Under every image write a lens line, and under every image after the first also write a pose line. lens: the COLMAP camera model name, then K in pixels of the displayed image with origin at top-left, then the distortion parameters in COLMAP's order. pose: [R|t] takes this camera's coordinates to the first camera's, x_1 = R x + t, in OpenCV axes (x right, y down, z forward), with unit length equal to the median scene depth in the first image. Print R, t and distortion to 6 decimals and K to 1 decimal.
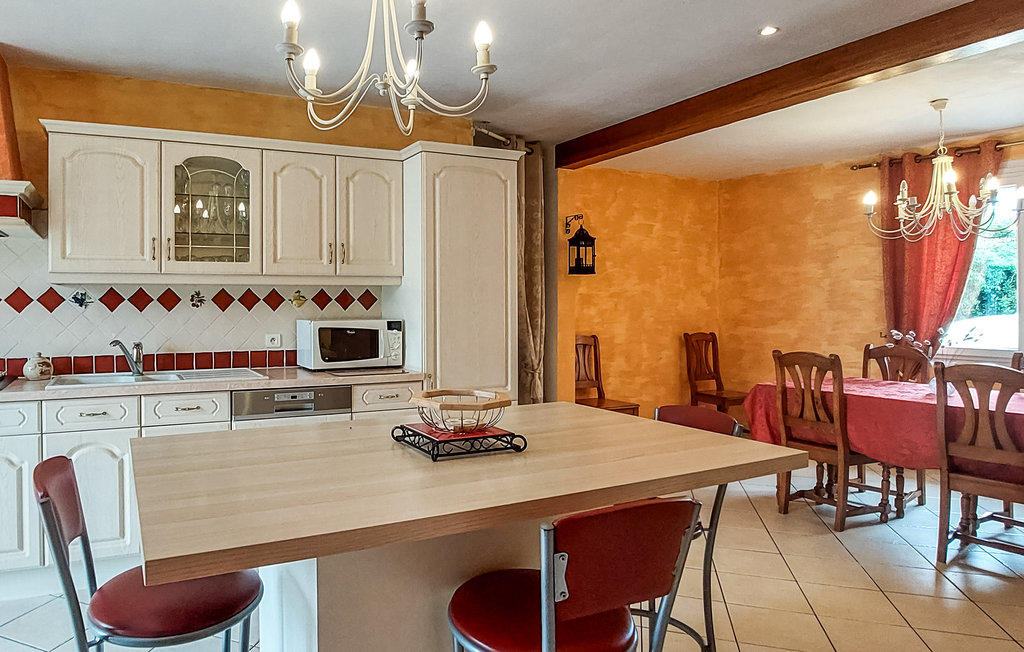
lens RADIAL K [[634.8, 0, 470.8], [0, 634.8, 291.7], [0, 0, 1]] dist [-0.042555, -0.000751]
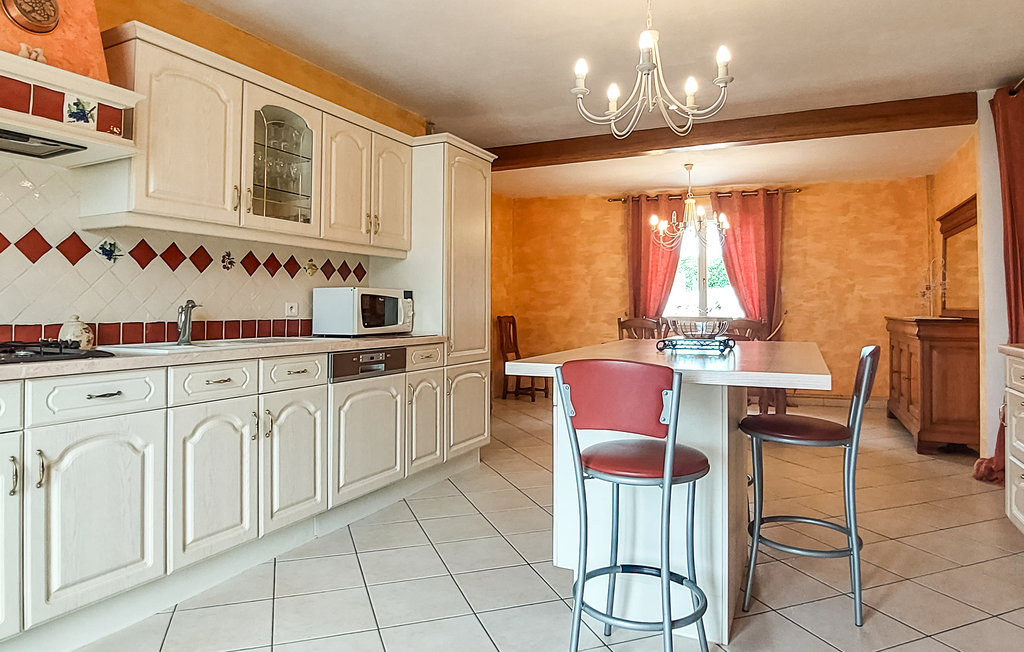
lens RADIAL K [[634.8, 0, 470.8], [0, 634.8, 291.7], [0, 0, 1]] dist [-0.042555, -0.000751]
pose [[0.768004, 0.024804, 0.639965, -0.751368], [-0.007462, 0.999528, -0.029786, 0.081117], [-0.640402, 0.018100, 0.767826, 0.094730]]
